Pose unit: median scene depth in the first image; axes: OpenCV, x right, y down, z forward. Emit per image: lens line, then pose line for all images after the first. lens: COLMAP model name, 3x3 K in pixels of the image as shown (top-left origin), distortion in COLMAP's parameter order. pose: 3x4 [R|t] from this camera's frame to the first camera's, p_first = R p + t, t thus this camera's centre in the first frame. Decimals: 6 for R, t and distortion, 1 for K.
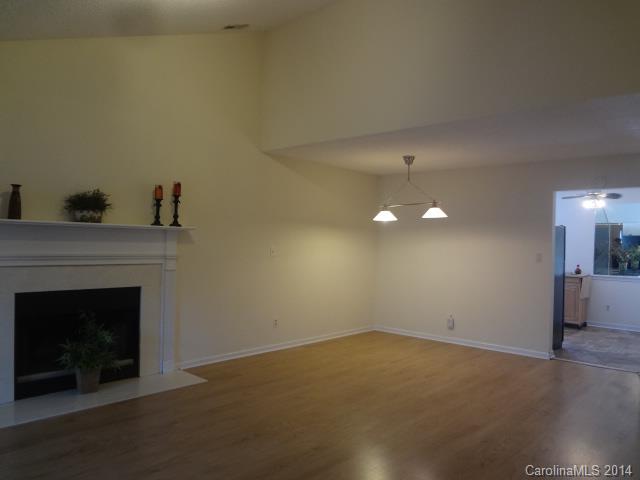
lens RADIAL K [[487.7, 0, 320.0], [0, 487.7, 240.0], [0, 0, 1]] dist [-0.034910, 0.001009]
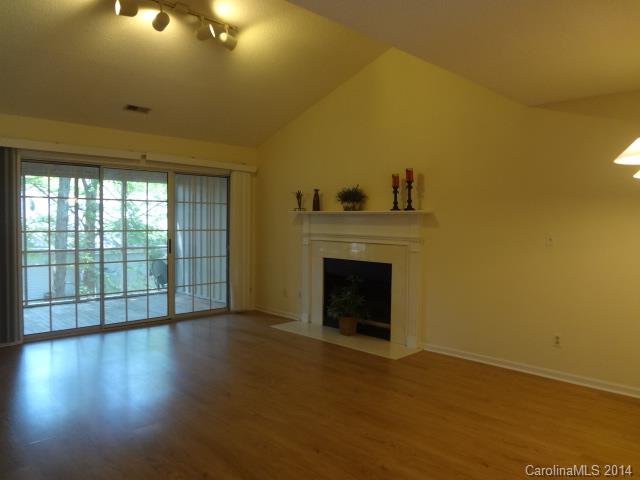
lens RADIAL K [[487.7, 0, 320.0], [0, 487.7, 240.0], [0, 0, 1]] dist [-0.034910, 0.001009]
pose [[-0.057366, 0.015209, -0.998237, 0.800010], [-0.012034, 0.999801, 0.015924, 0.022388], [0.998281, 0.012927, -0.057171, 0.892555]]
